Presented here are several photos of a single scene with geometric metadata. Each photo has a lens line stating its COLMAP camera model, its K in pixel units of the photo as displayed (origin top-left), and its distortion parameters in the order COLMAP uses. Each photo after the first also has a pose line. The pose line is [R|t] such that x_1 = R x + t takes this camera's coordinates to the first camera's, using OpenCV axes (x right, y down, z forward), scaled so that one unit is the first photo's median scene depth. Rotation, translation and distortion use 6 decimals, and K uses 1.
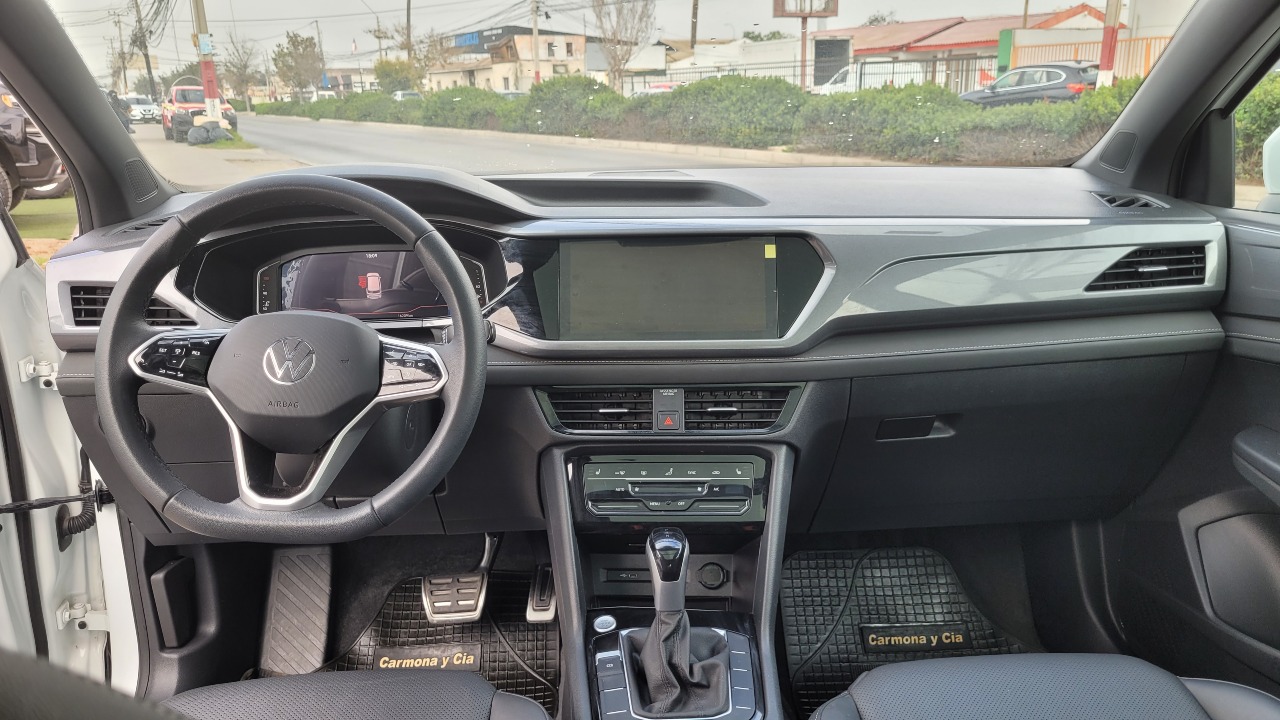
lens RADIAL K [[975.7, 0, 637.9], [0, 975.7, 361.8], [0, 0, 1]] dist [0.022945, 0.003516]
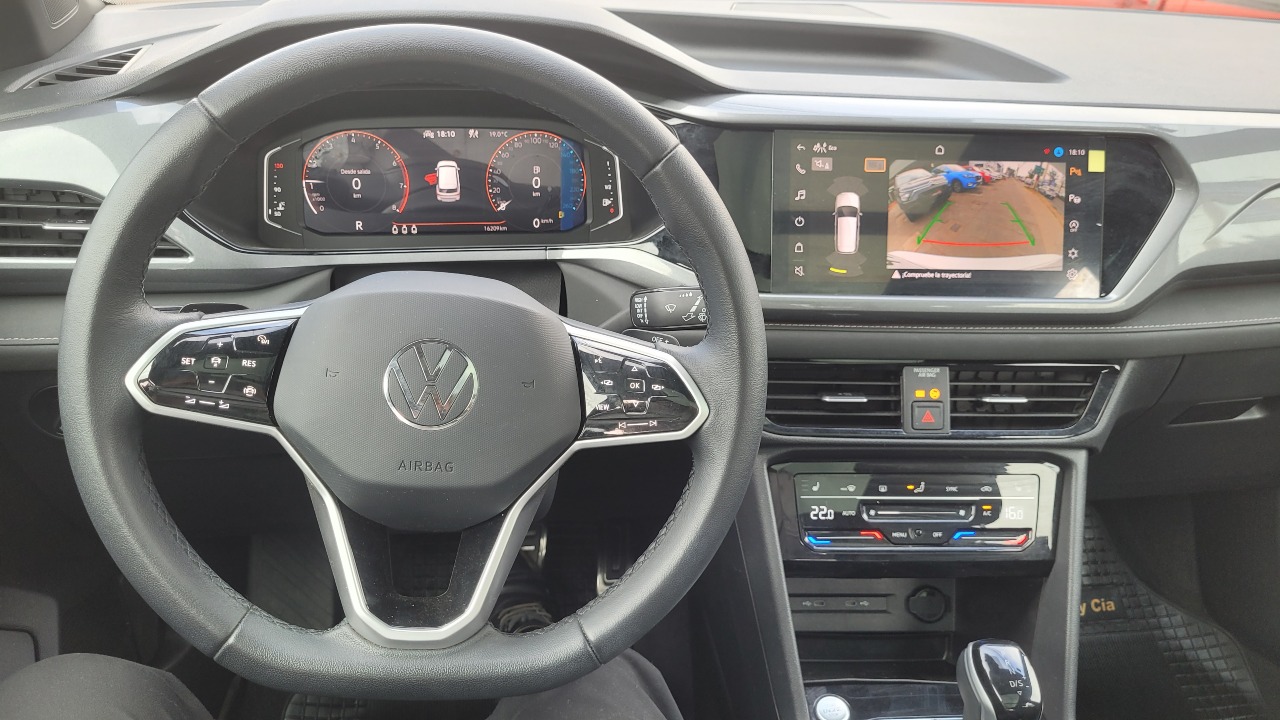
lens RADIAL K [[965.8, 0, 610.9], [0, 965.8, 355.2], [0, 0, 1]] dist [0.052986, -0.042125]
pose [[0.993669, 0.009759, 0.111923, -0.260623], [-0.031608, 0.980265, 0.195144, -0.104394], [-0.107809, -0.197446, 0.974368, 0.379314]]
